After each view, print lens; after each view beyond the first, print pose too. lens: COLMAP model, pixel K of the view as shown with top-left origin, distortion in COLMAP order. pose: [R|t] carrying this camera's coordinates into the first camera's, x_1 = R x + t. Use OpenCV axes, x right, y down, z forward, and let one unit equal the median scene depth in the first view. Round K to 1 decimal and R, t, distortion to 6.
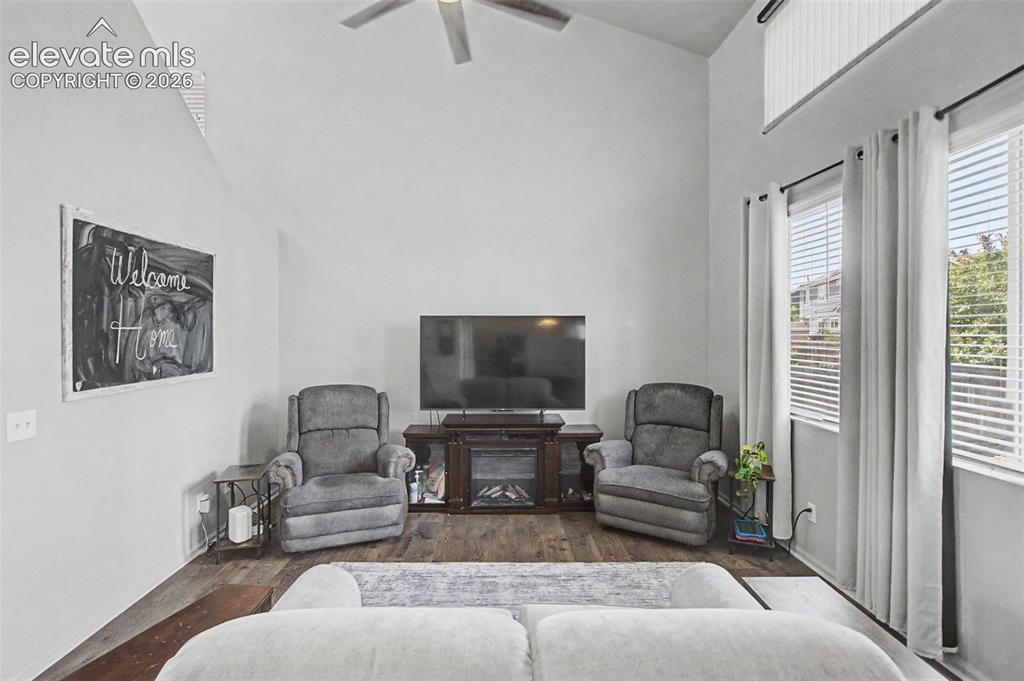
lens RADIAL K [[471.7, 0, 504.5], [0, 471.7, 345.5], [0, 0, 1]] dist [-0.009060, 0.007387]
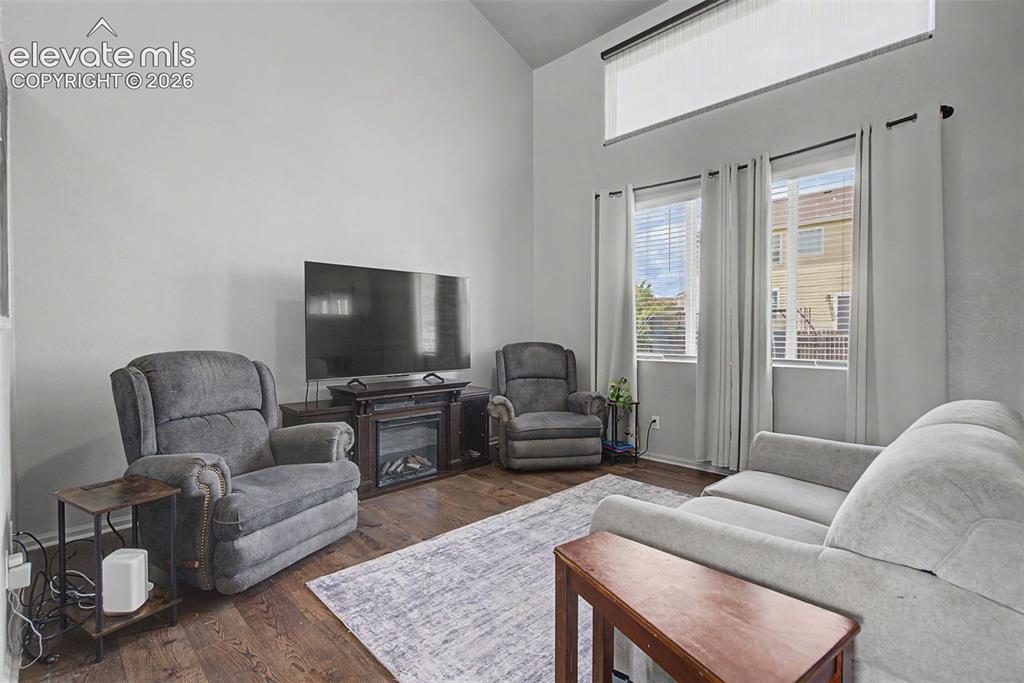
lens RADIAL K [[471.7, 0, 504.5], [0, 471.7, 346.5], [0, 0, 1]] dist [-0.009060, 0.007387]
pose [[0.725661, -0.021388, 0.687719, -0.576365], [0.014803, 0.999771, 0.015473, 0.085802], [-0.687893, -0.001048, 0.725812, 0.249314]]
